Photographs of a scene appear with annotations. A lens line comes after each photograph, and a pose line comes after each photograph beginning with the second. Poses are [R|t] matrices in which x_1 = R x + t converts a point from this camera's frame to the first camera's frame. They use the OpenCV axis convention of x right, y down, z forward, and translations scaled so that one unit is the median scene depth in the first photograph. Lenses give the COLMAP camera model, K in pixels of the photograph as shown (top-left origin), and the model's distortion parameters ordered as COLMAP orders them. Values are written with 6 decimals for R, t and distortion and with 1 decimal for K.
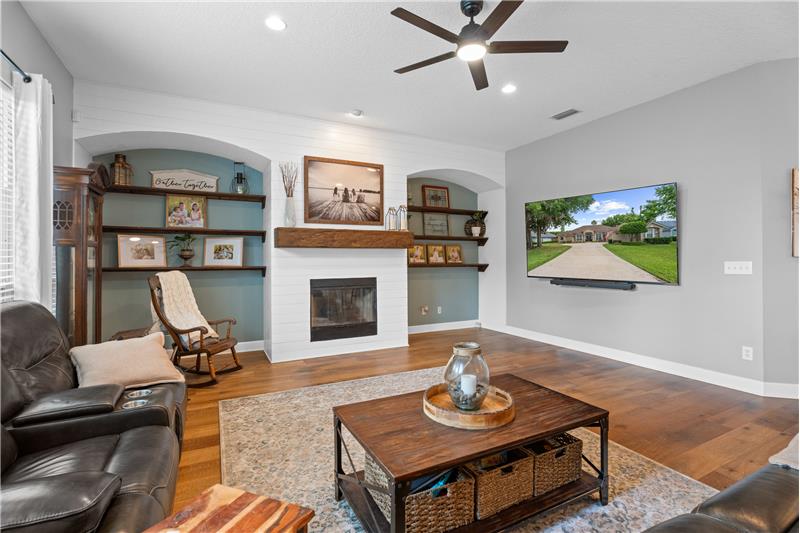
lens RADIAL K [[375.1, 0, 400.6], [0, 375.1, 254.2], [0, 0, 1]] dist [-0.002454, -0.000043]
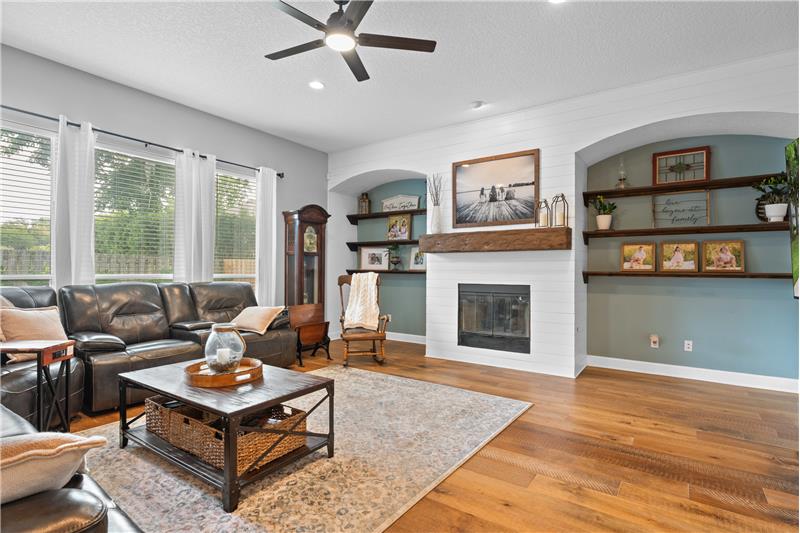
lens RADIAL K [[399.4, 0, 400.0], [0, 399.4, 266.5], [0, 0, 1]] dist [0.003381, 0.000672]
pose [[0.468524, -0.001369, -0.883450, 0.628474], [0.003284, 0.999995, 0.000192, 0.019968], [0.883445, -0.002991, 0.468526, 0.348553]]
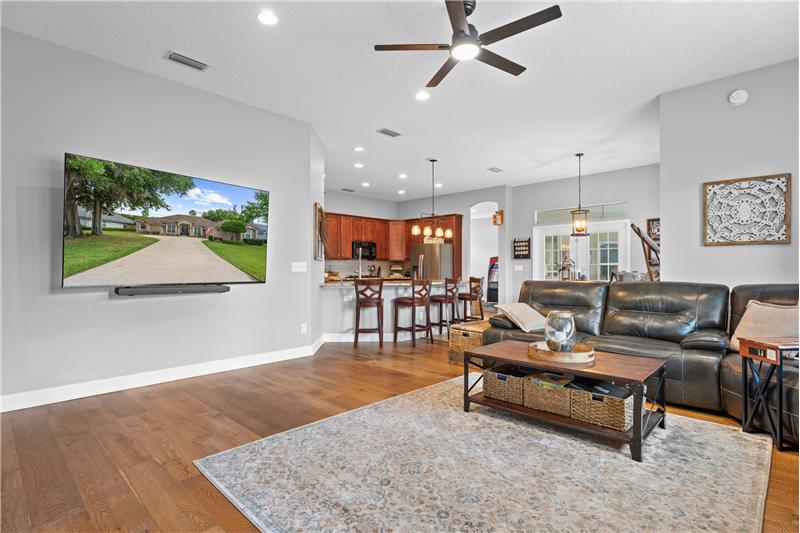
lens RADIAL K [[399.4, 0, 400.0], [0, 399.4, 266.5], [0, 0, 1]] dist [0.003381, 0.000672]
pose [[-0.326460, 0.008062, 0.945177, -0.423087], [-0.011169, 0.999861, -0.012386, 0.035349], [-0.945145, -0.014600, -0.326324, 0.816564]]
